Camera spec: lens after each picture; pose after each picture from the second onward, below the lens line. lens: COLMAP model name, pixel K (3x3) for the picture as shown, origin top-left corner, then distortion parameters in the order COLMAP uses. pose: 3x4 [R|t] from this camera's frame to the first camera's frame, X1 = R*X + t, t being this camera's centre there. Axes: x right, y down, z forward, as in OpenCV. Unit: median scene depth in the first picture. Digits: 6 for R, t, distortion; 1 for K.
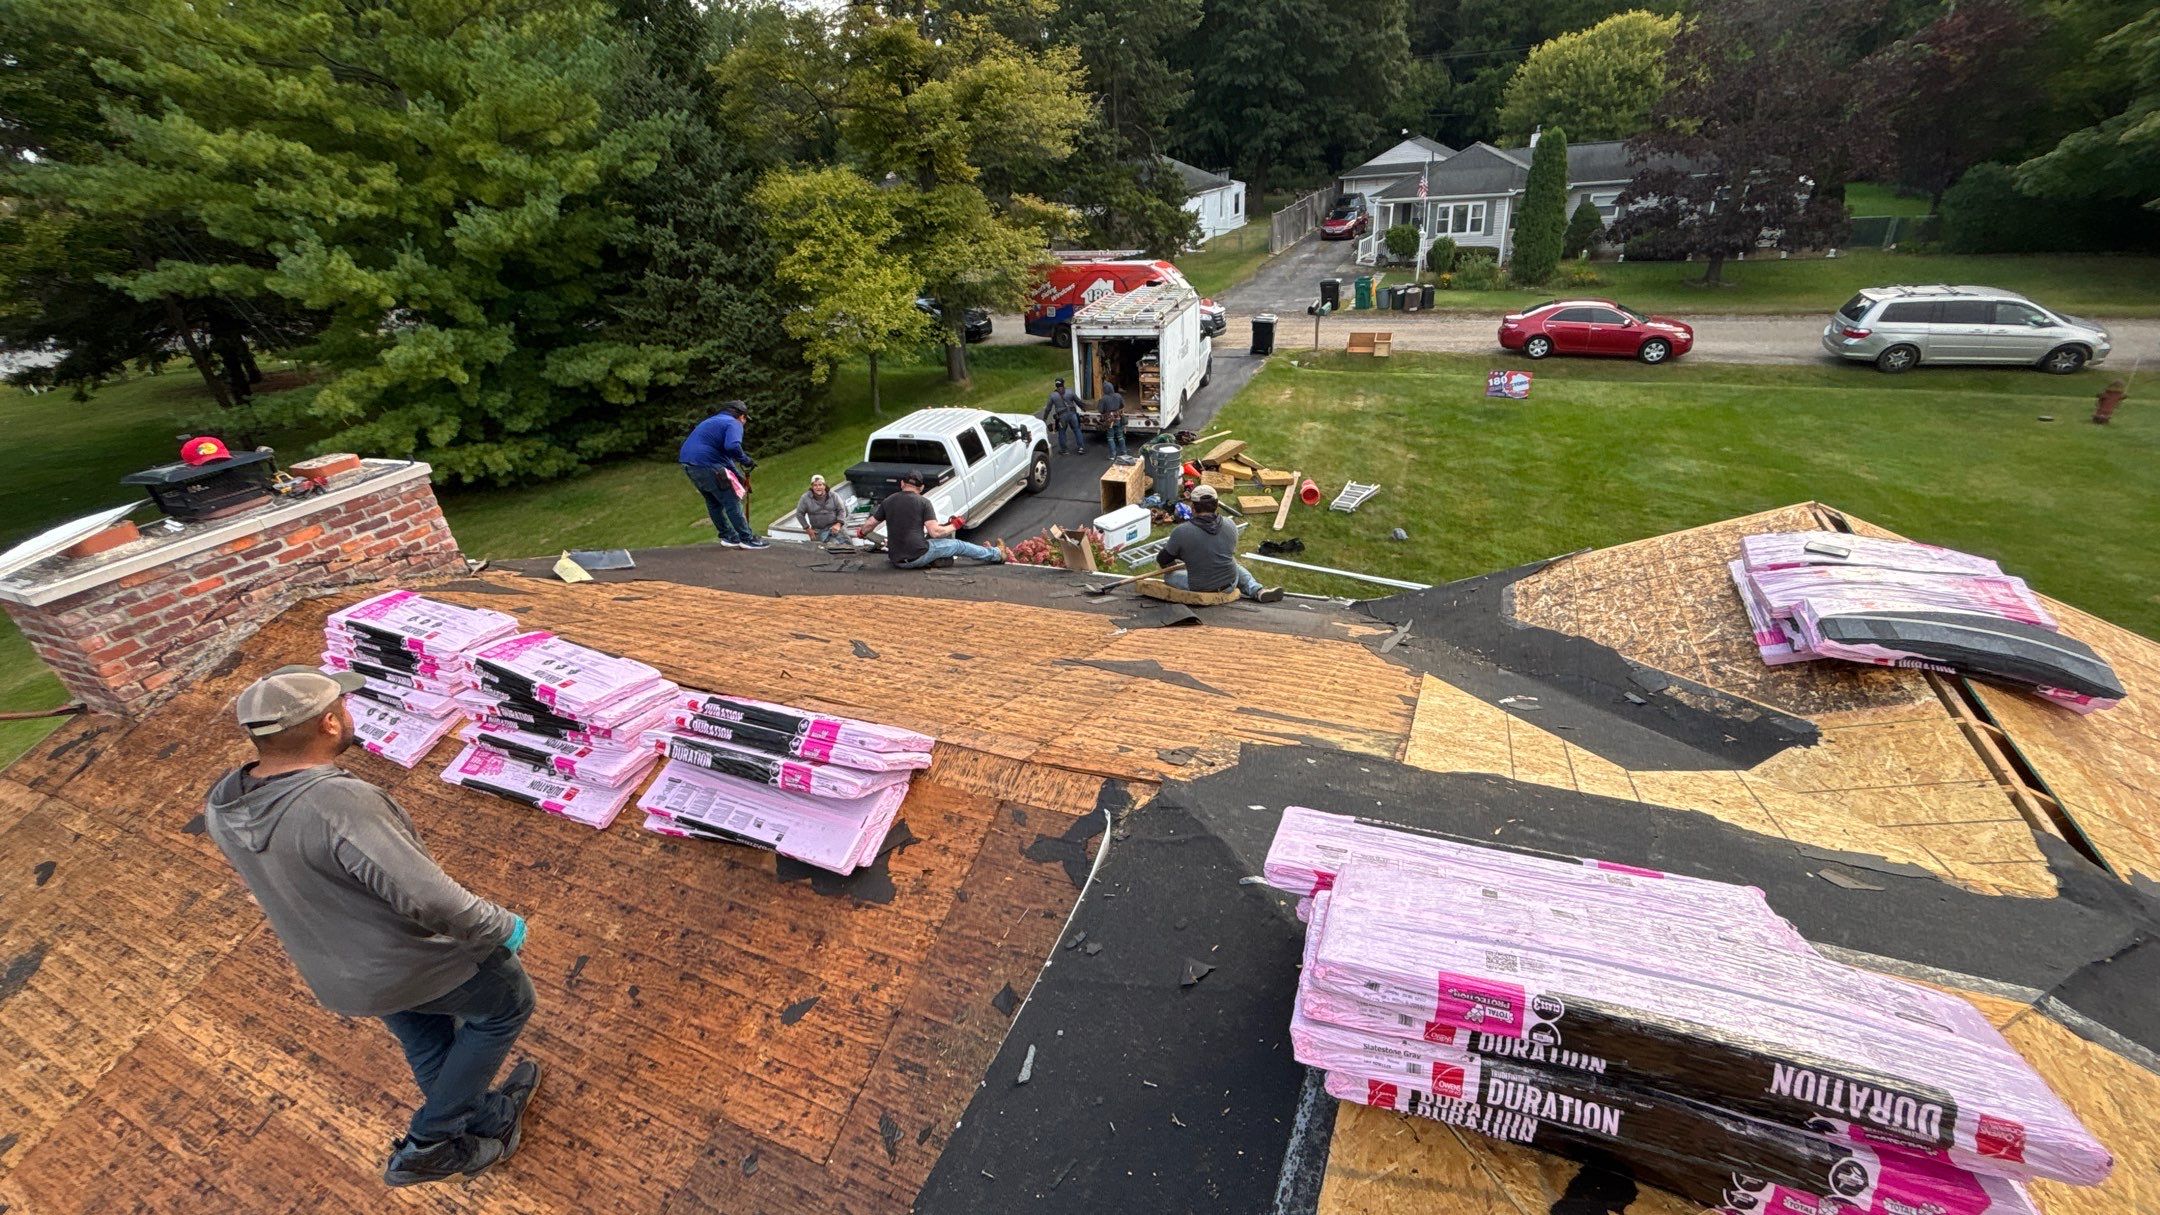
lens RADIAL K [[865.4, 0, 1077.4], [0, 865.4, 606.3], [0, 0, 1]] dist [-0.002620, 0.001016]
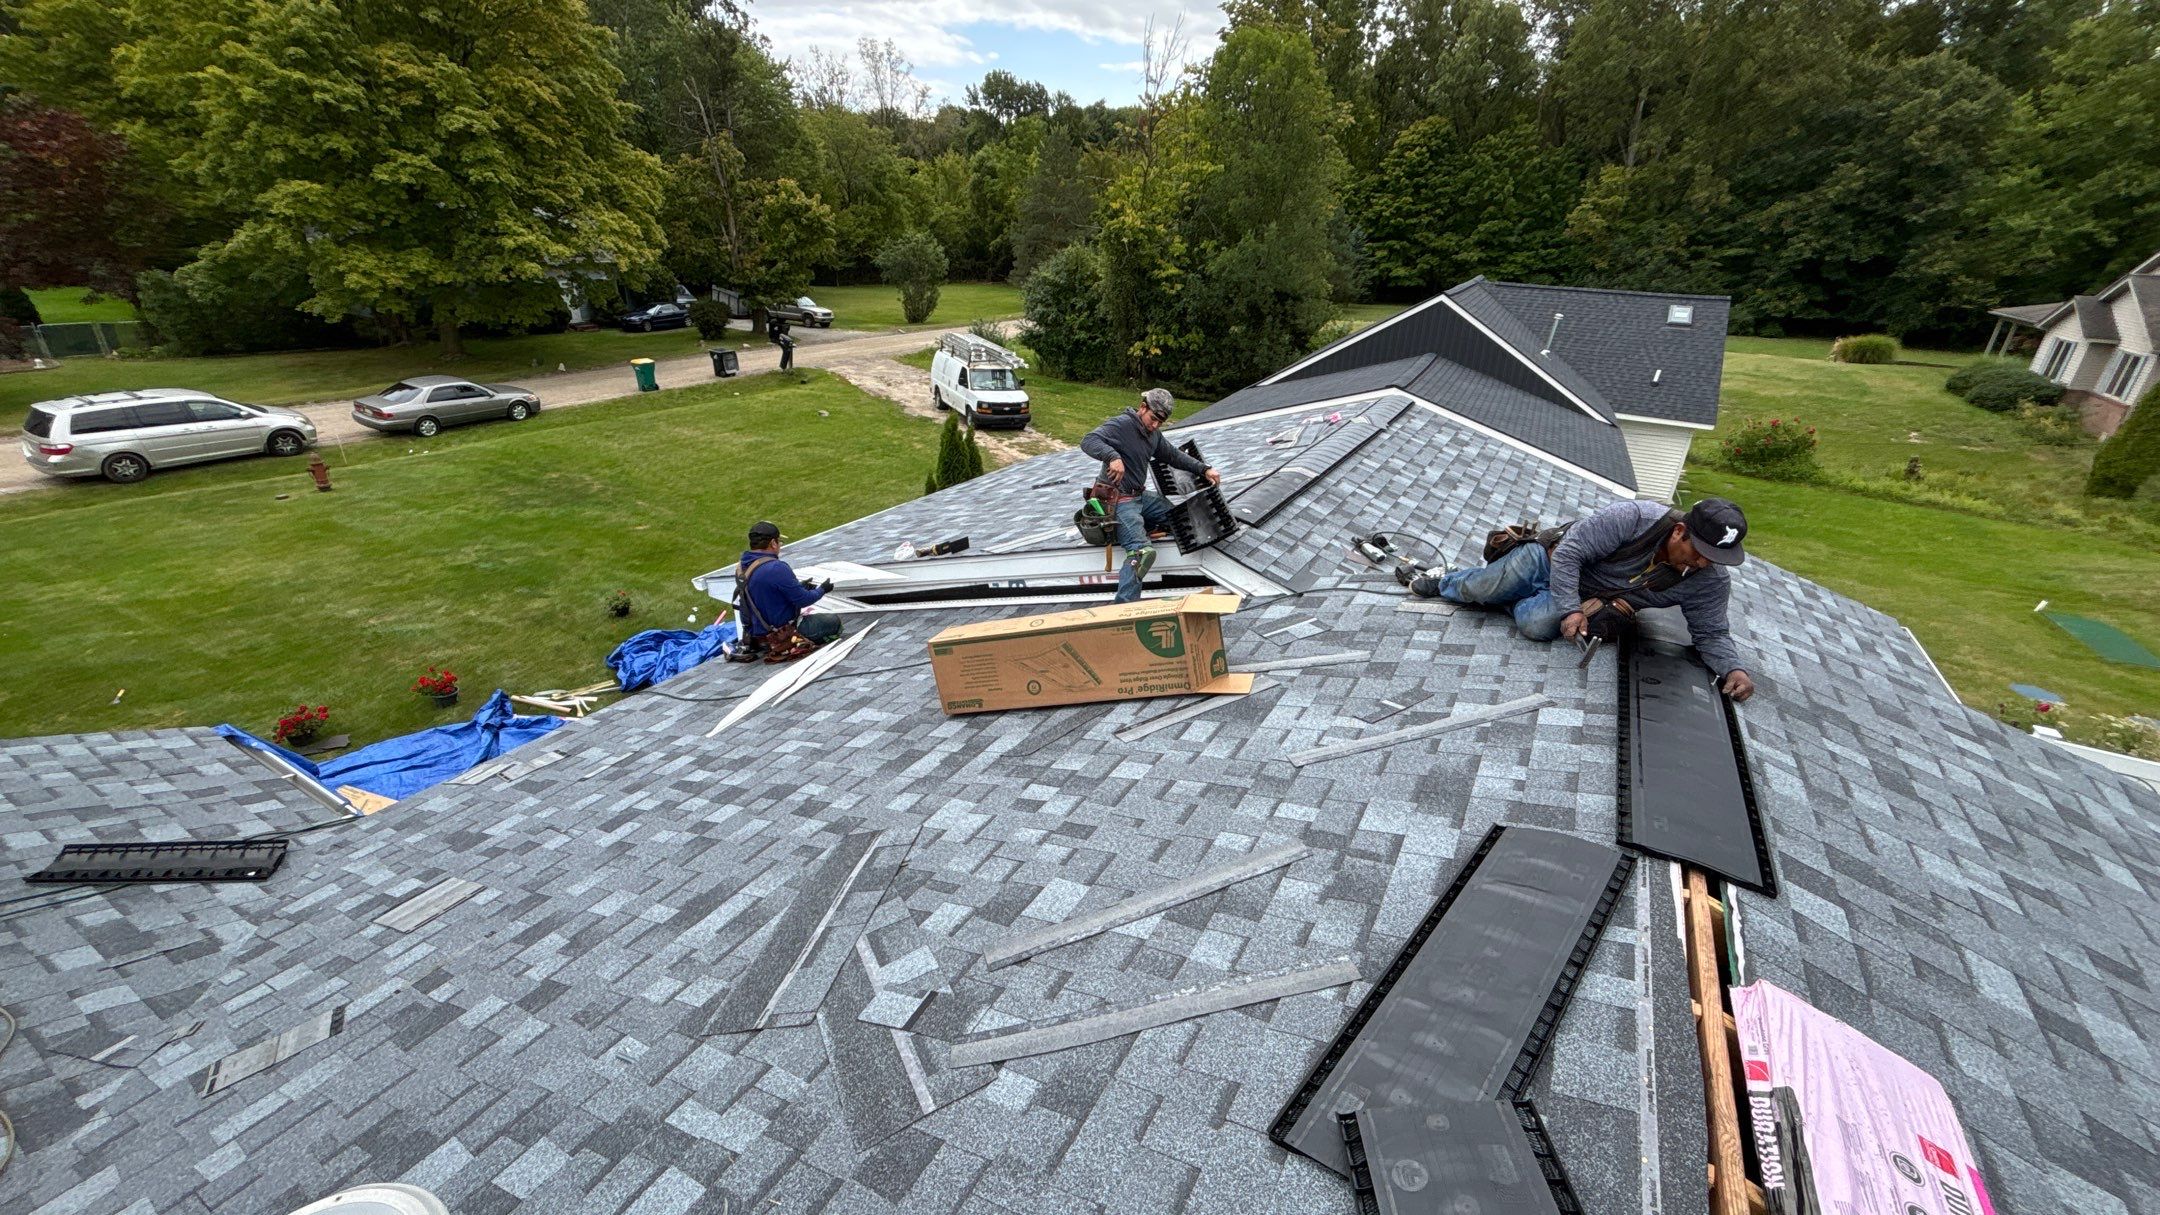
lens RADIAL K [[865.4, 0, 1077.4], [0, 865.4, 612.4], [0, 0, 1]] dist [-0.002620, 0.001016]
pose [[0.109012, -0.333973, 0.936258, 0.145743], [0.423736, 0.867622, 0.260153, 0.052654], [-0.899202, 0.368366, 0.236097, -0.115099]]
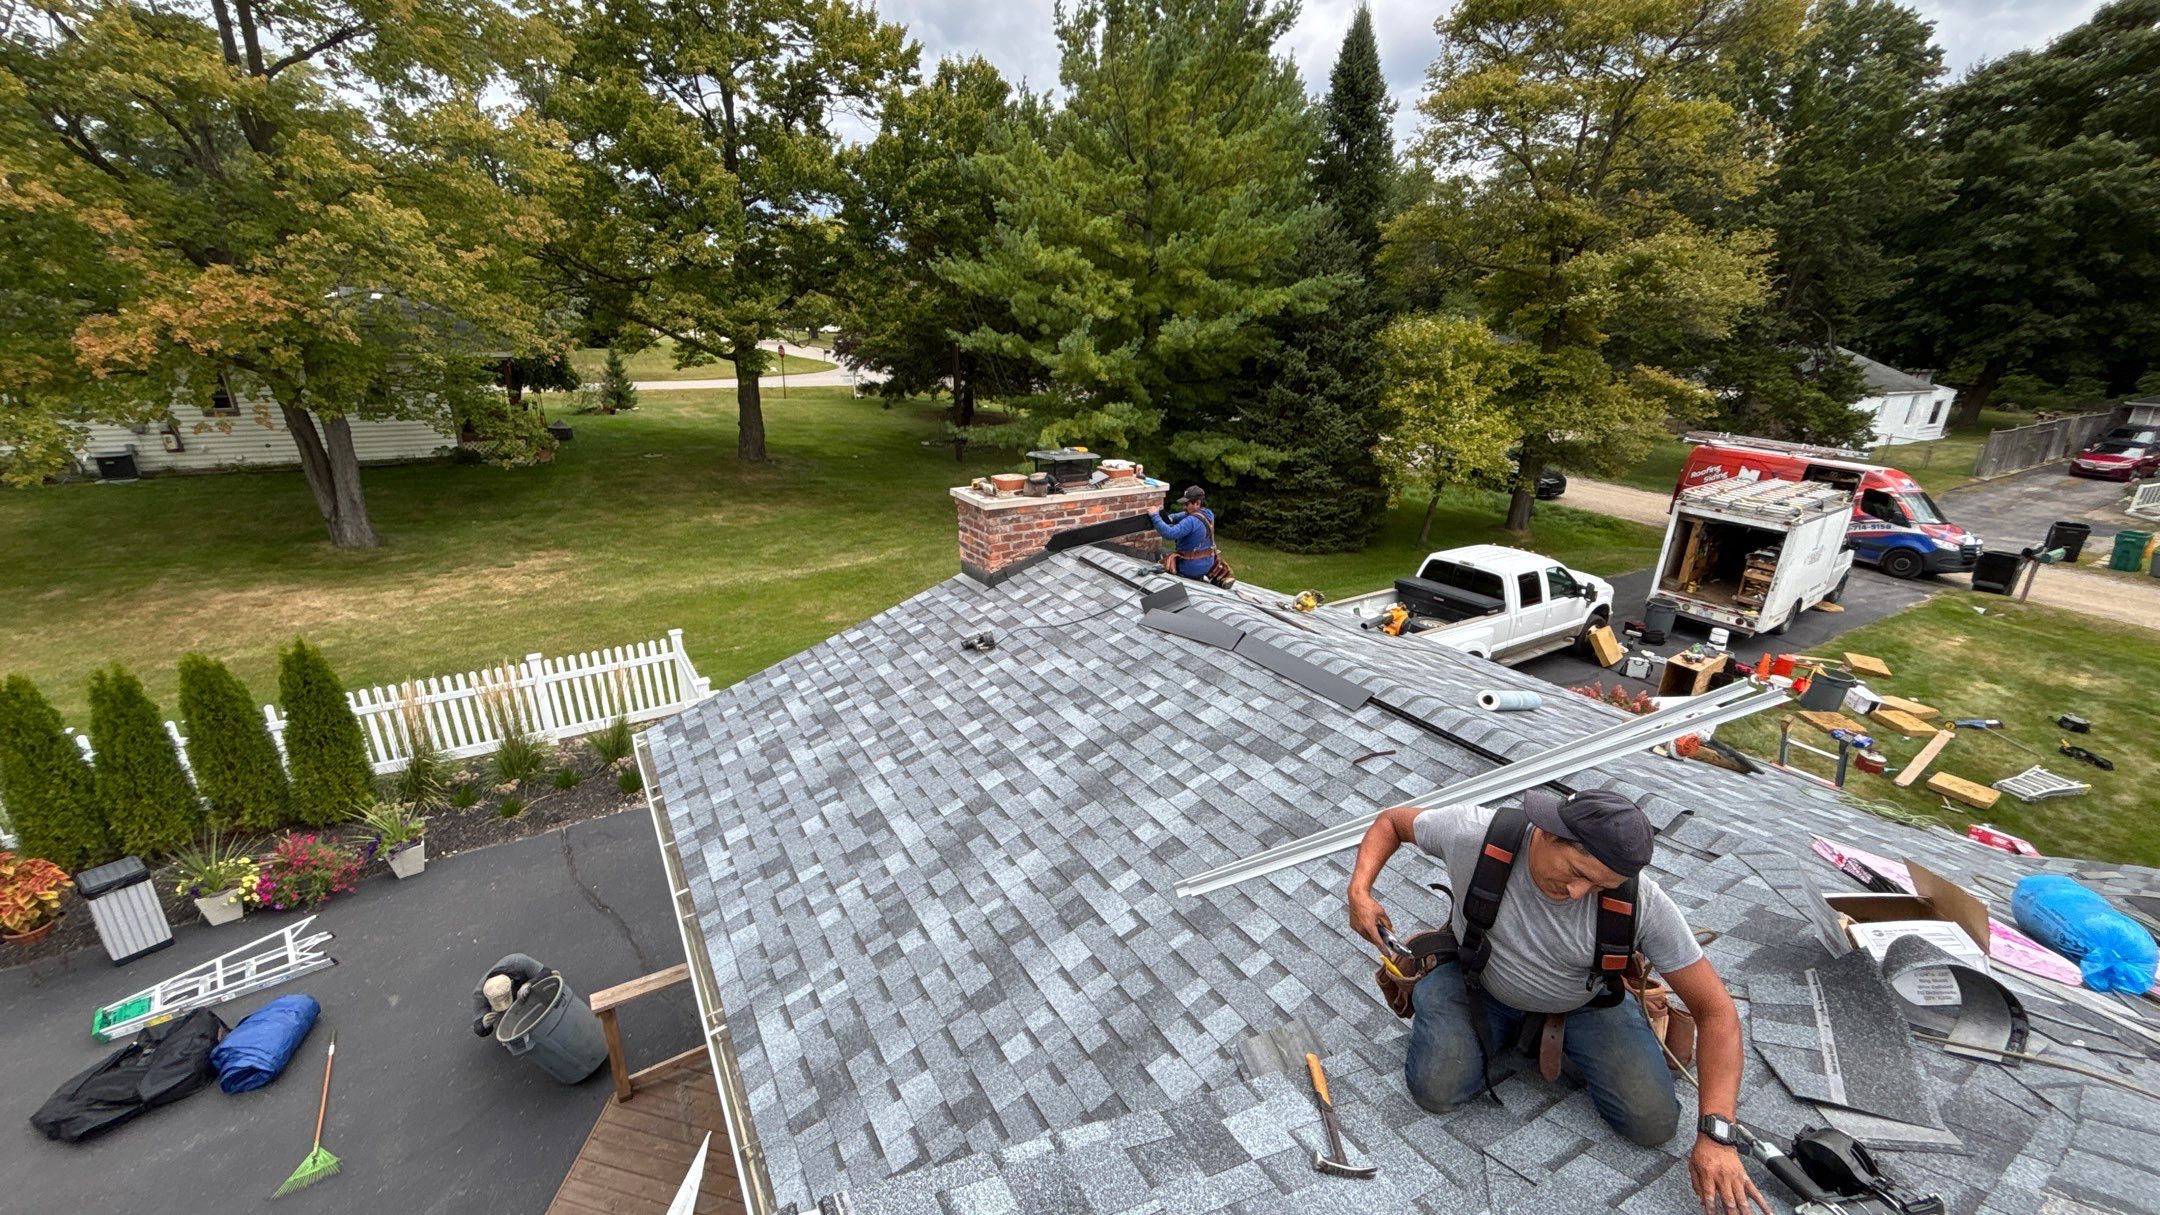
lens RADIAL K [[865.4, 0, 1083.2], [0, 865.4, 608.1], [0, 0, 1]] dist [-0.002620, 0.001016]
pose [[0.817580, 0.278268, -0.504114, -0.029221], [-0.344330, 0.937967, -0.040688, 0.048094], [0.461520, 0.206847, 0.862678, -0.094264]]
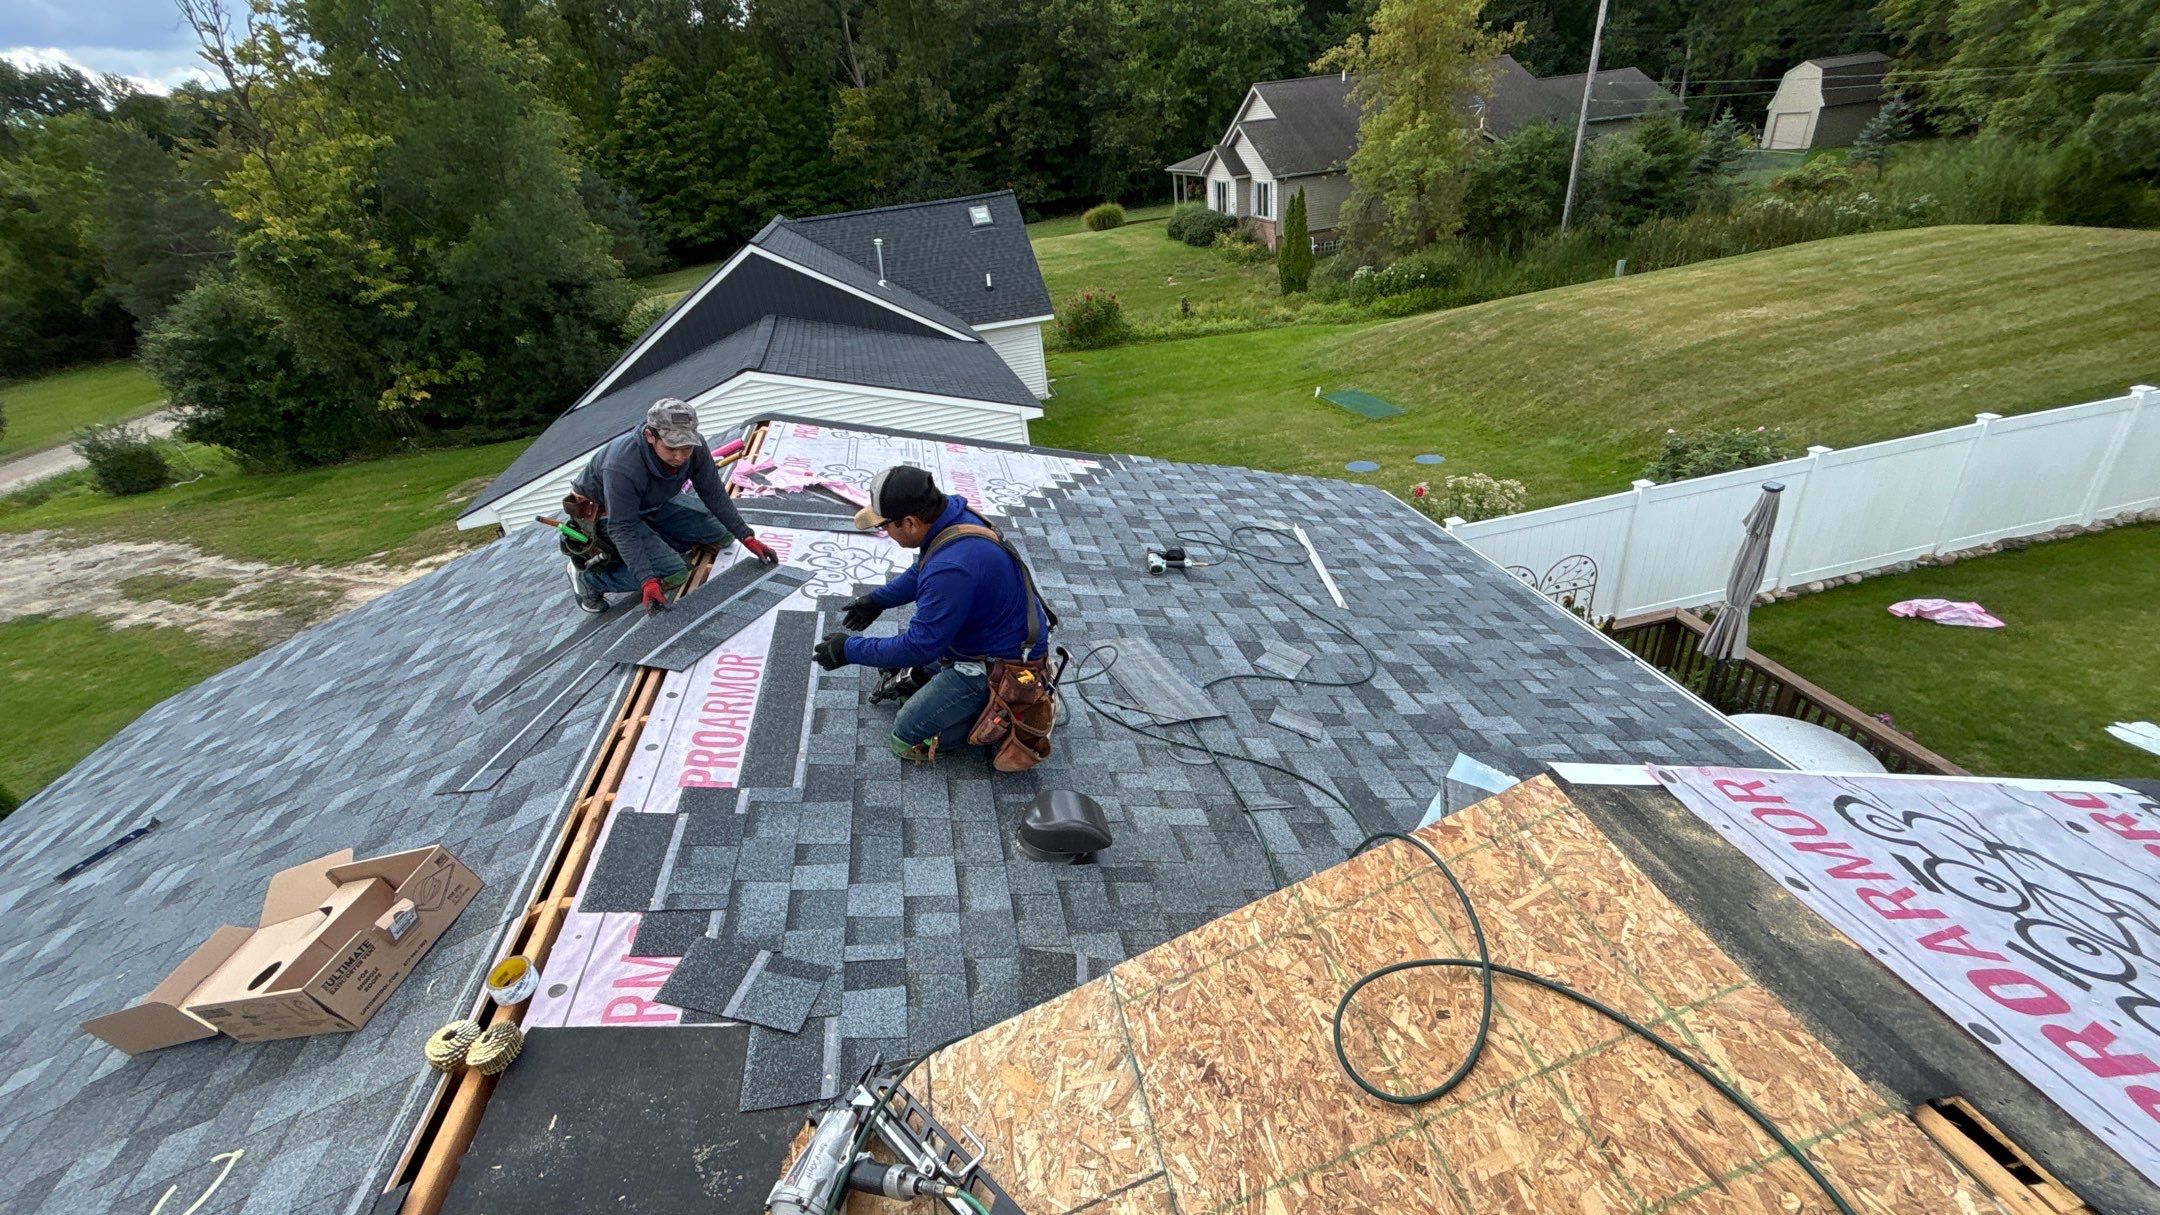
lens RADIAL K [[865.4, 0, 1087.7], [0, 865.4, 596.7], [0, 0, 1]] dist [-0.002620, 0.001016]
pose [[-0.571604, -0.251547, 0.781021, 0.331372], [0.515263, 0.630728, 0.580246, 0.071445], [-0.638571, 0.734102, -0.230913, -0.161389]]
